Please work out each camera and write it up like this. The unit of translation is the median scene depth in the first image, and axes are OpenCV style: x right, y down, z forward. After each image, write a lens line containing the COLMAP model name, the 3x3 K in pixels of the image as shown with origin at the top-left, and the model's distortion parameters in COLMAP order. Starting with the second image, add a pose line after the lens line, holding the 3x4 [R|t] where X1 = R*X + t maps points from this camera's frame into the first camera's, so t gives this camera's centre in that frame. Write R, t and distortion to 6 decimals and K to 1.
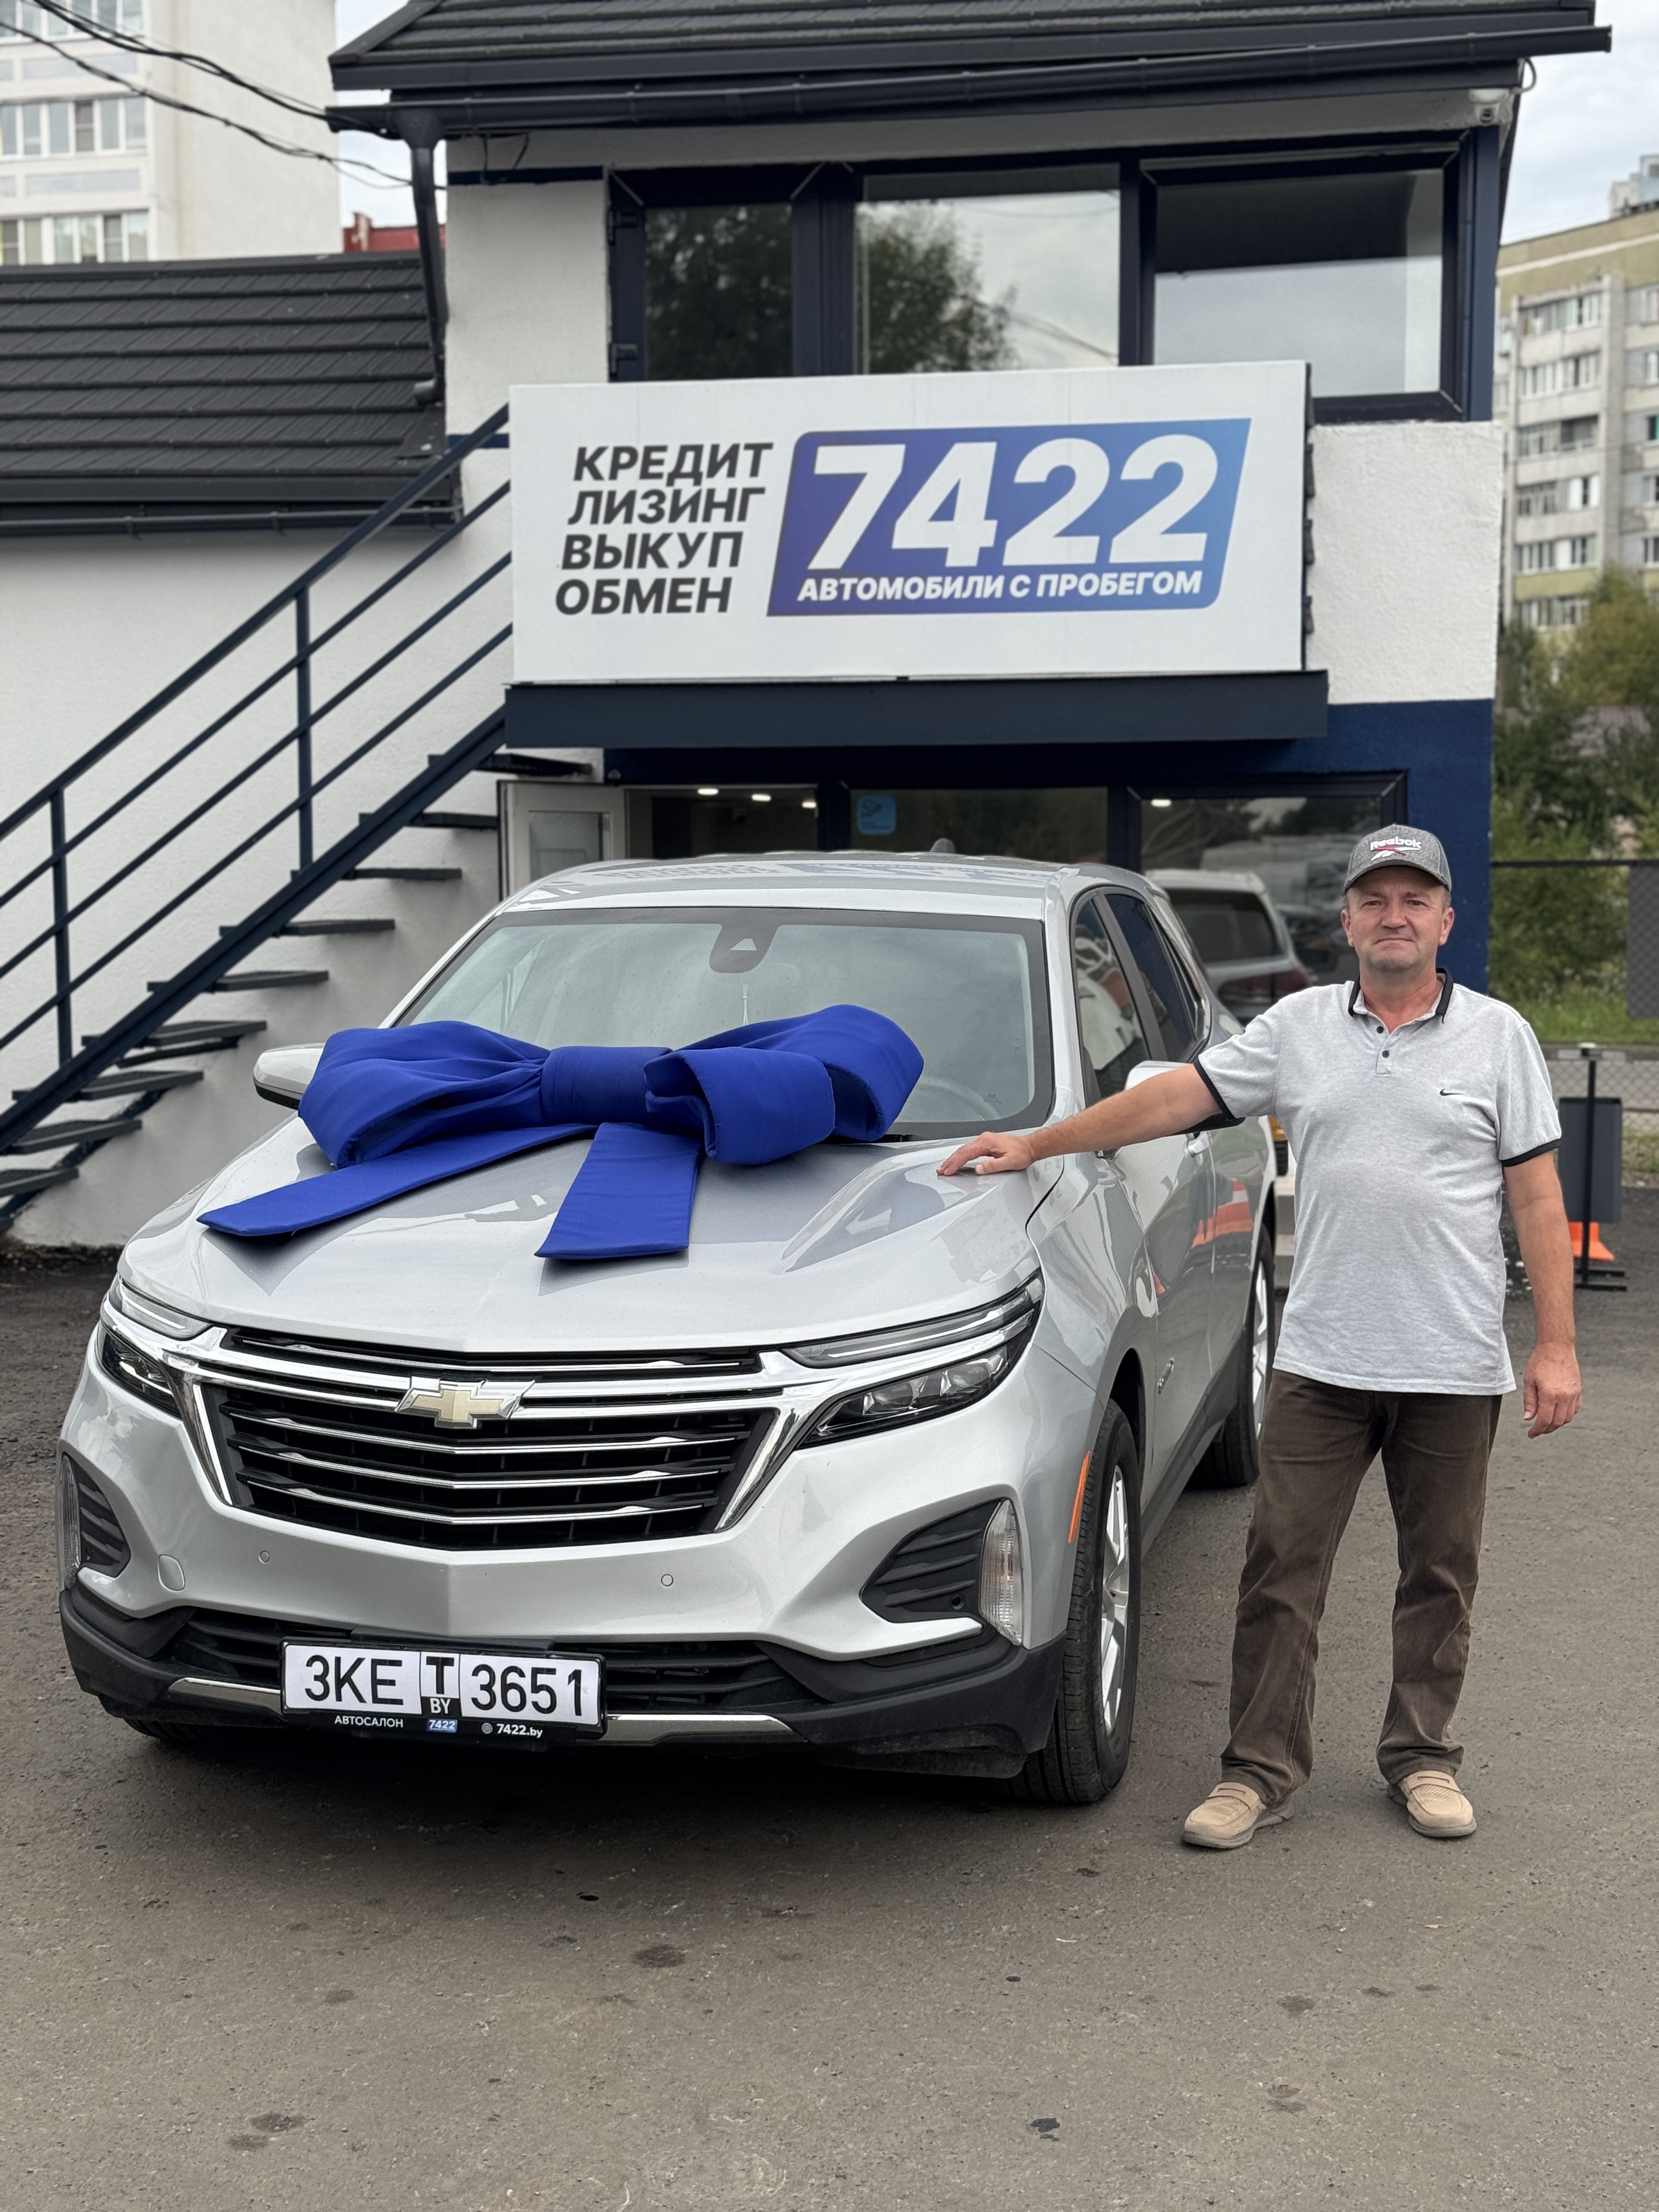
lens RADIAL K [[3068.9, 0, 831.0], [0, 3068.9, 1111.4], [0, 0, 1]] dist [0.210779, -0.432711]
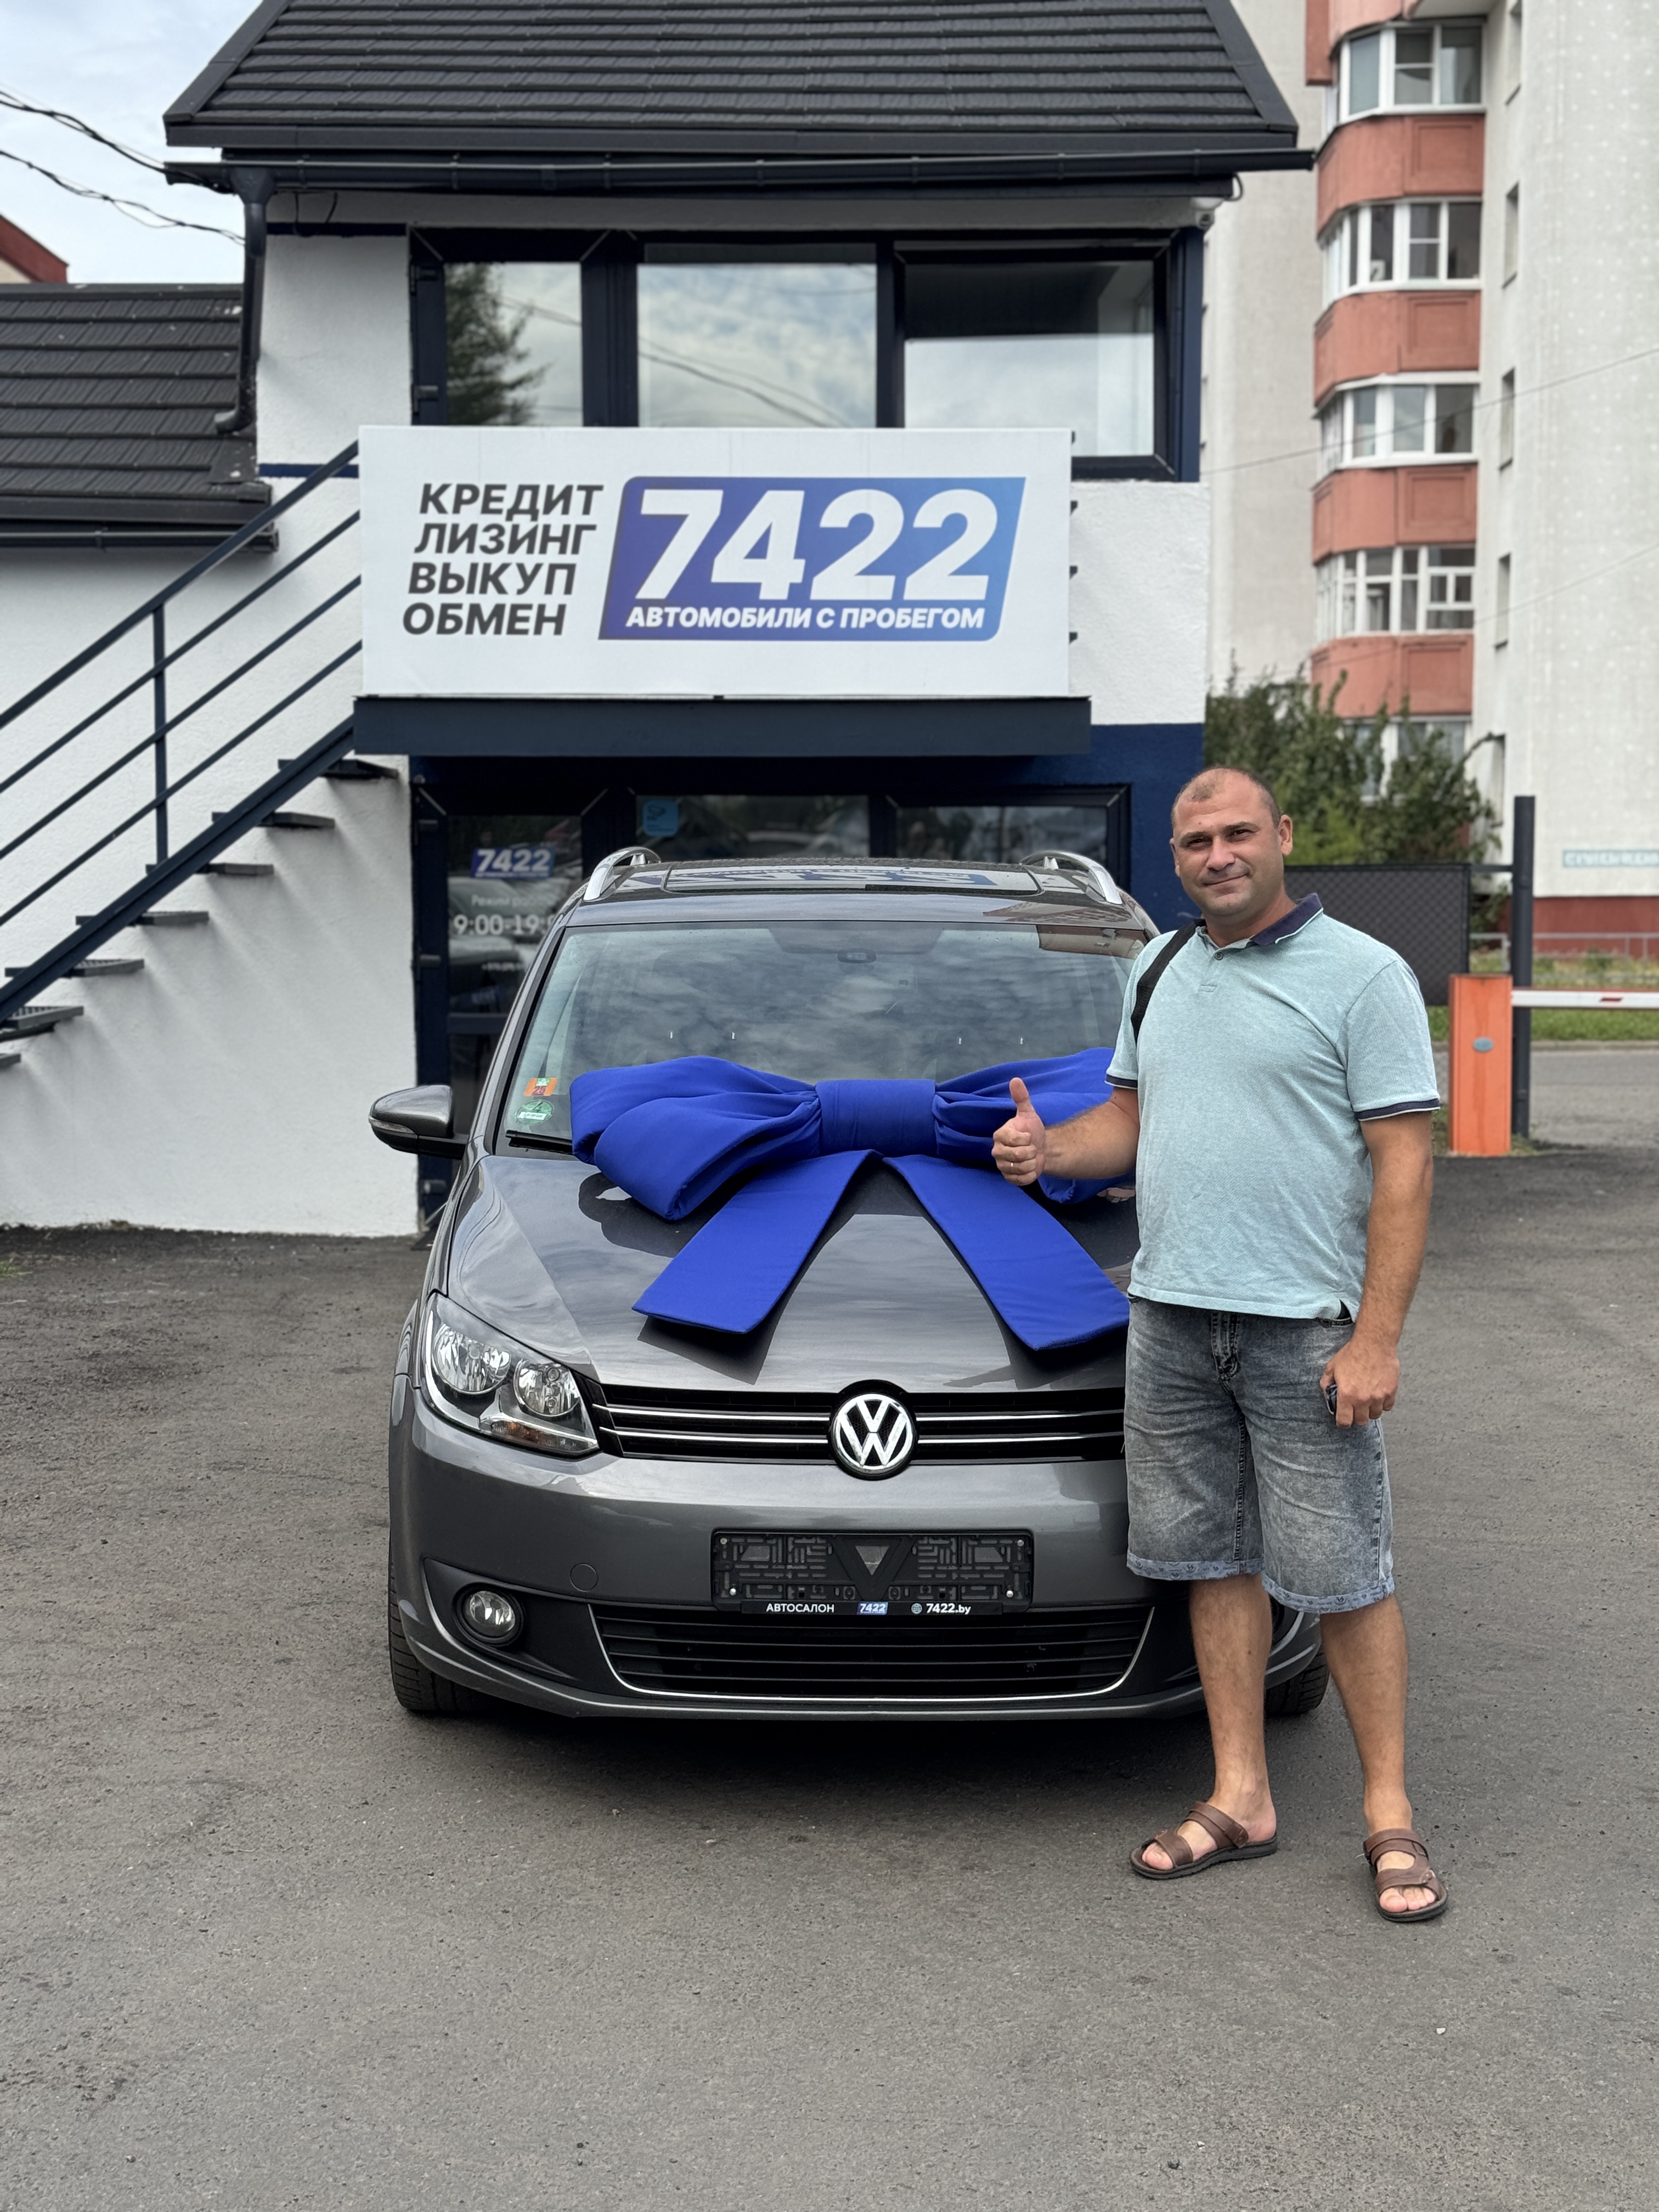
lens RADIAL K [[3064.2, 0, 829.5], [0, 3064.2, 1106.0], [0, 0, 1]] dist [0.214539, -0.419080]
pose [[0.985085, -0.008977, 0.171832, -0.130633], [0.009759, 0.999946, -0.003704, 0.013238], [-0.171789, 0.005326, 0.985119, -0.112224]]
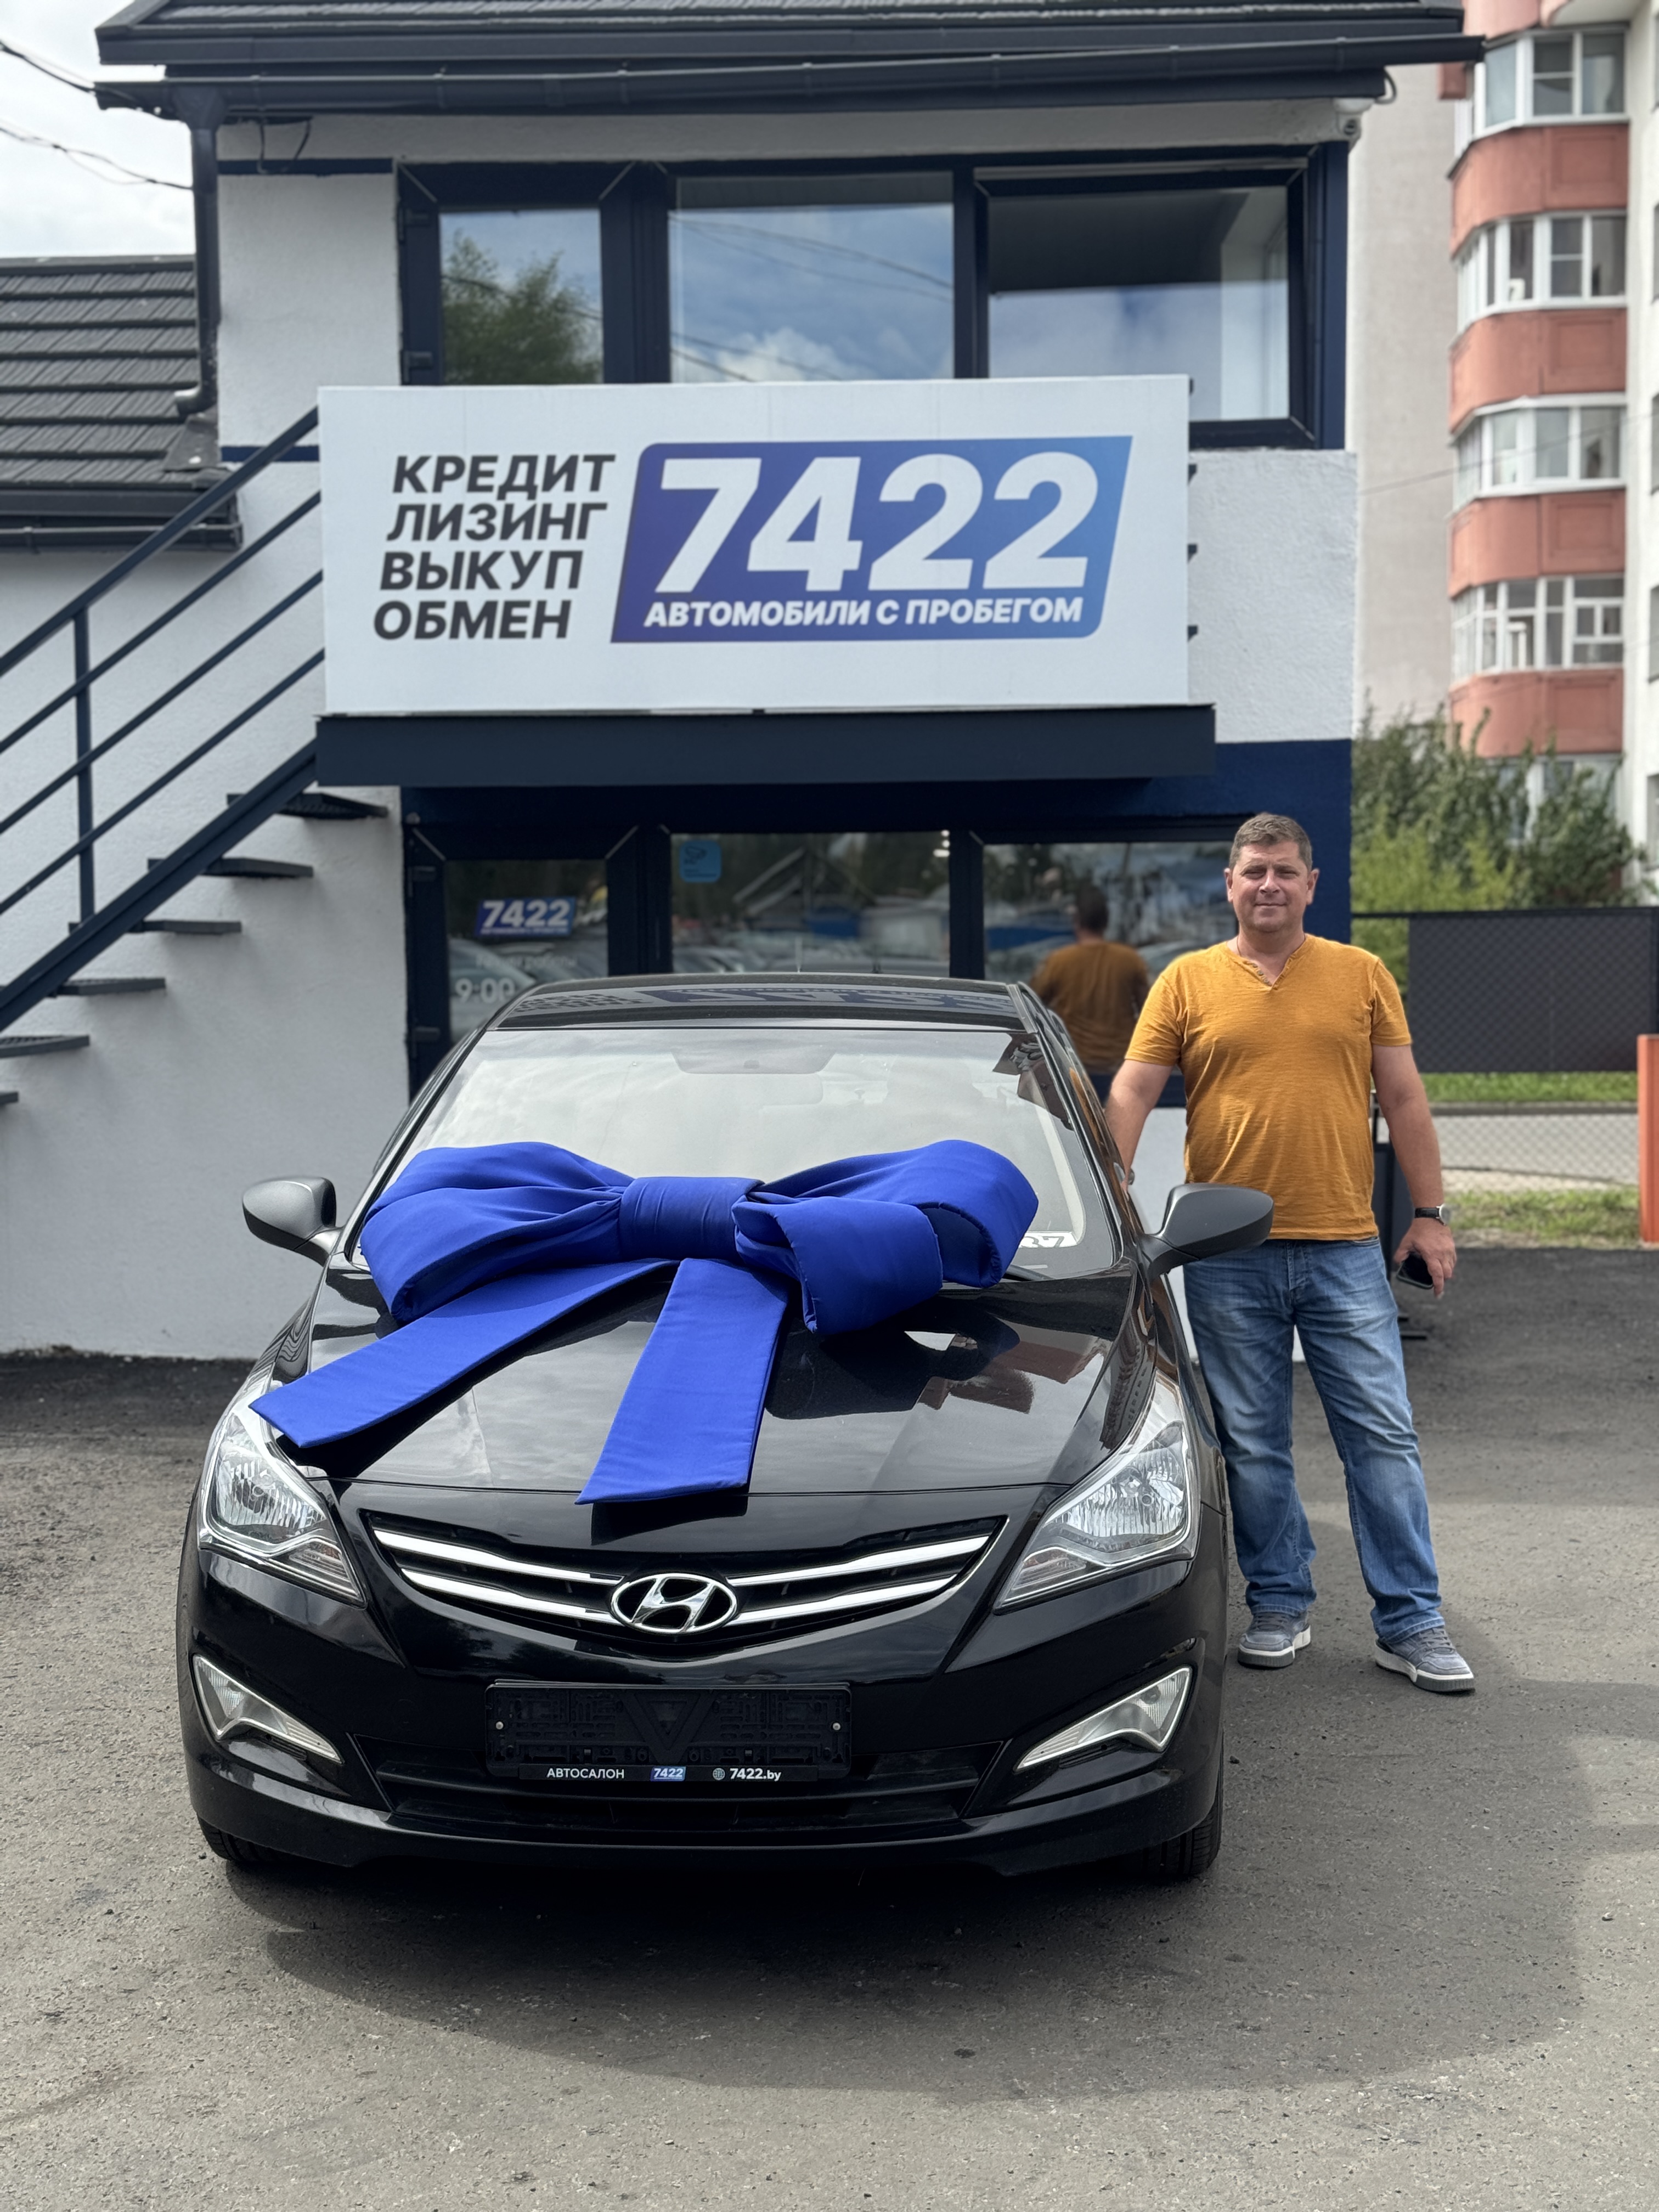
lens RADIAL K [[3068.9, 0, 831.0], [0, 3068.9, 1111.4], [0, 0, 1]] dist [0.210779, -0.432711]
pose [[0.991231, -0.013826, 0.131415, -0.077726], [0.016652, 0.999653, -0.020431, -0.001555], [-0.131087, 0.022441, 0.991117, 0.085366]]
